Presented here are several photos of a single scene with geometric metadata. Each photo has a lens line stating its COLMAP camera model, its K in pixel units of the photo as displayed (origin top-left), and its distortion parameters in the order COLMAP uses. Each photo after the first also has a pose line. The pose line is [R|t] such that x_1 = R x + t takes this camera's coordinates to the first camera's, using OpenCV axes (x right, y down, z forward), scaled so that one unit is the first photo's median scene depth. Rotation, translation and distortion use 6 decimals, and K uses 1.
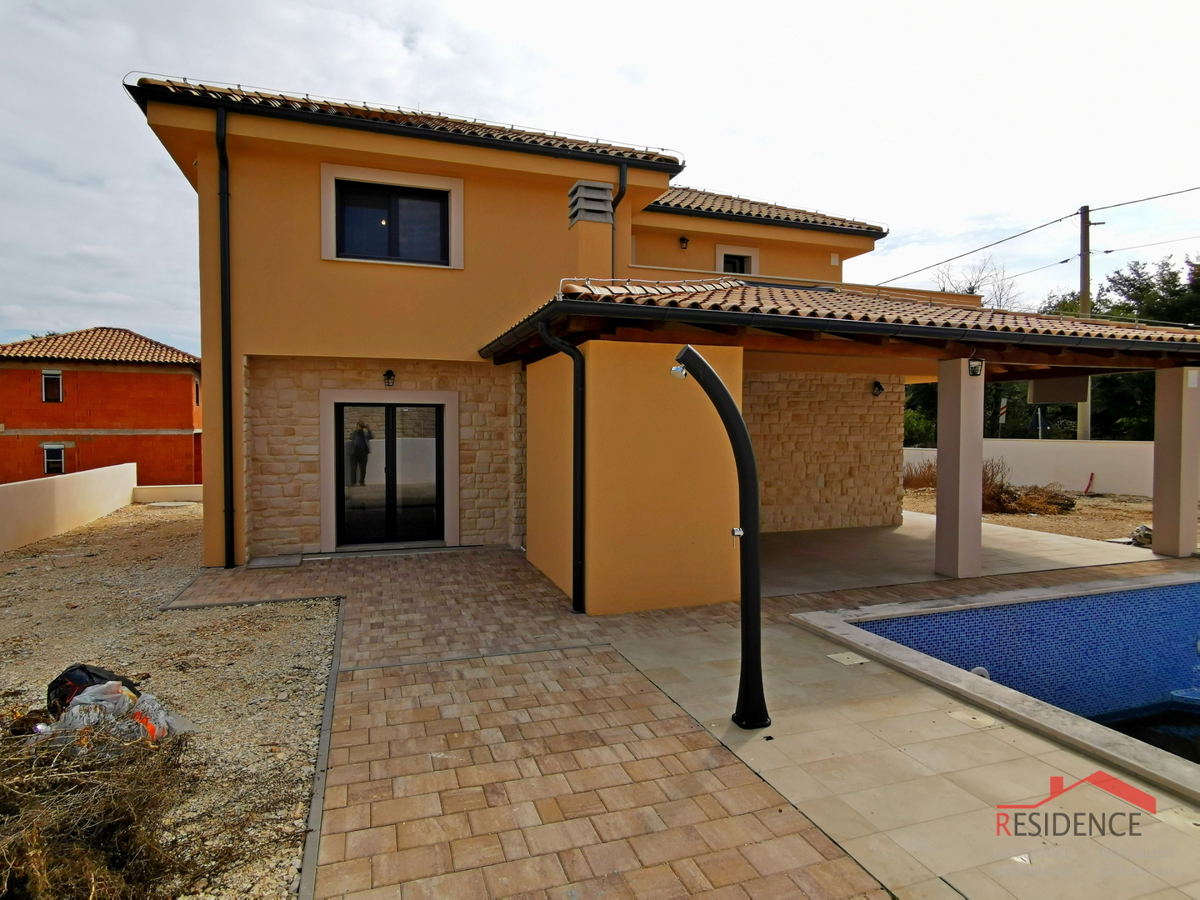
lens RADIAL K [[680.6, 0, 598.5], [0, 680.6, 451.4], [0, 0, 1]] dist [-0.003328, 0.001266]
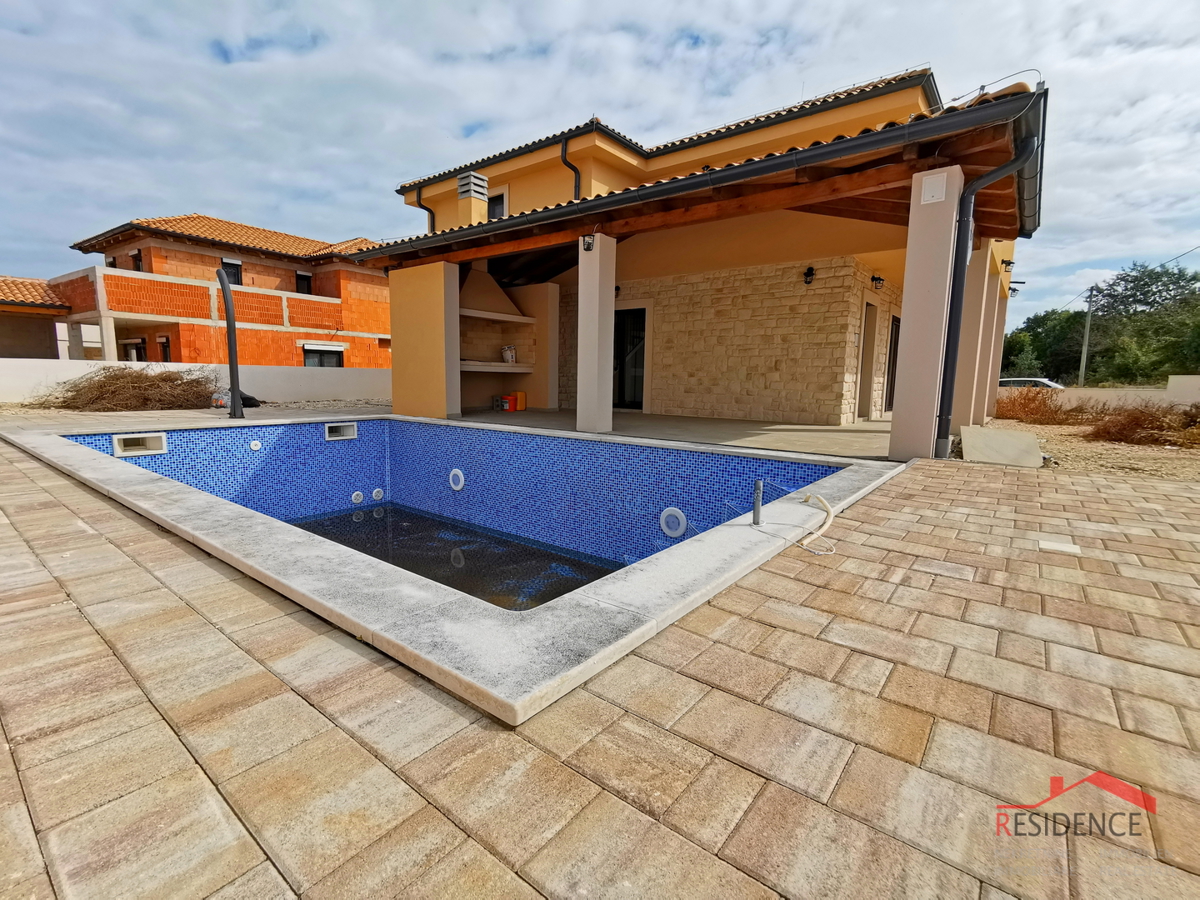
lens RADIAL K [[552.5, 0, 599.6], [0, 552.5, 451.2], [0, 0, 1]] dist [-0.009418, 0.009303]
pose [[0.542525, 0.119433, -0.831506, 0.963202], [-0.047593, 0.992622, 0.111522, 0.080895], [0.838690, -0.020929, 0.544206, 0.362513]]
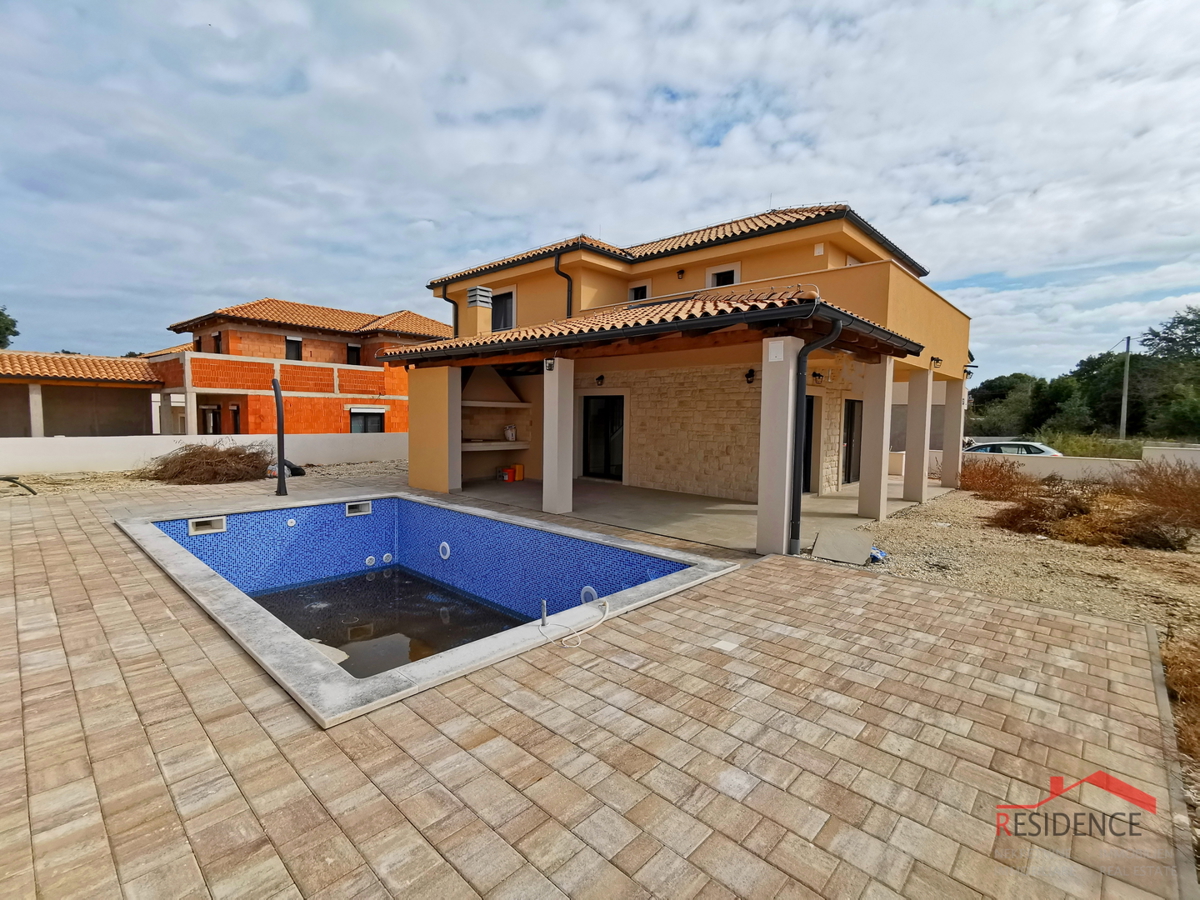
lens RADIAL K [[552.5, 0, 598.3], [0, 552.5, 453.5], [0, 0, 1]] dist [-0.009418, 0.009303]
pose [[0.467846, 0.068186, -0.881176, 1.147629], [-0.048558, 0.997497, 0.051406, -0.001975], [0.882475, 0.018738, 0.469986, 0.390989]]
